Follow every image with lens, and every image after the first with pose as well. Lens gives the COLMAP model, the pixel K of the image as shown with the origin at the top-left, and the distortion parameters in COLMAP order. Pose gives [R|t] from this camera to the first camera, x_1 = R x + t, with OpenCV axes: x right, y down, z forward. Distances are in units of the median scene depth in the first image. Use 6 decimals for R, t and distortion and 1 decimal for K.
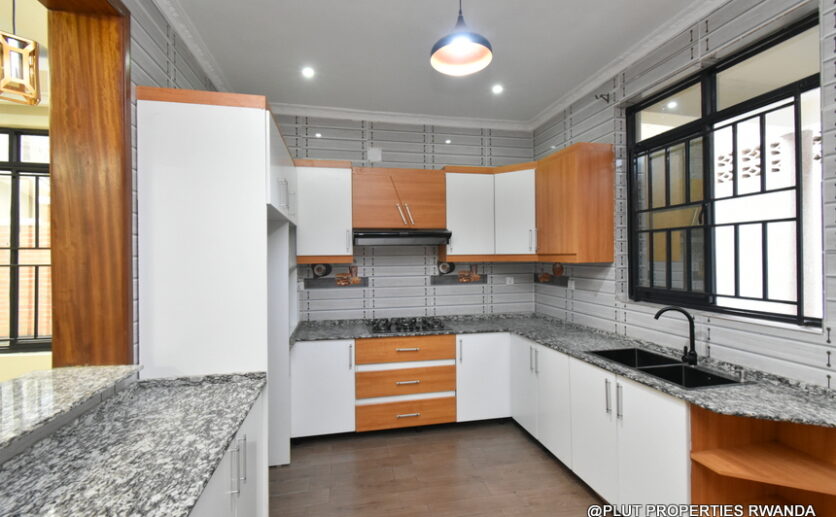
lens RADIAL K [[367.7, 0, 414.1], [0, 367.7, 256.5], [0, 0, 1]] dist [0.008820, -0.000543]
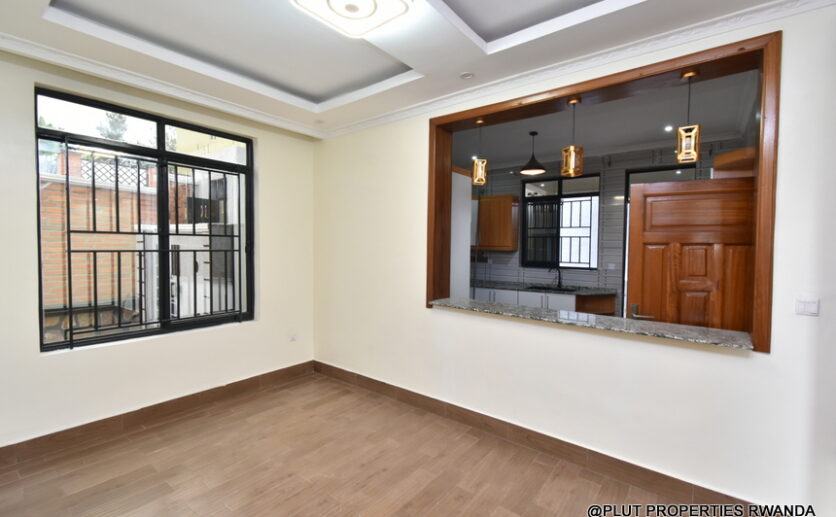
lens RADIAL K [[367.7, 0, 414.1], [0, 367.7, 256.5], [0, 0, 1]] dist [0.008820, -0.000543]
pose [[0.761348, -0.006645, 0.648310, -1.337833], [-0.016674, 0.999416, 0.029825, -0.001952], [-0.648129, -0.033517, 0.760792, -0.270889]]
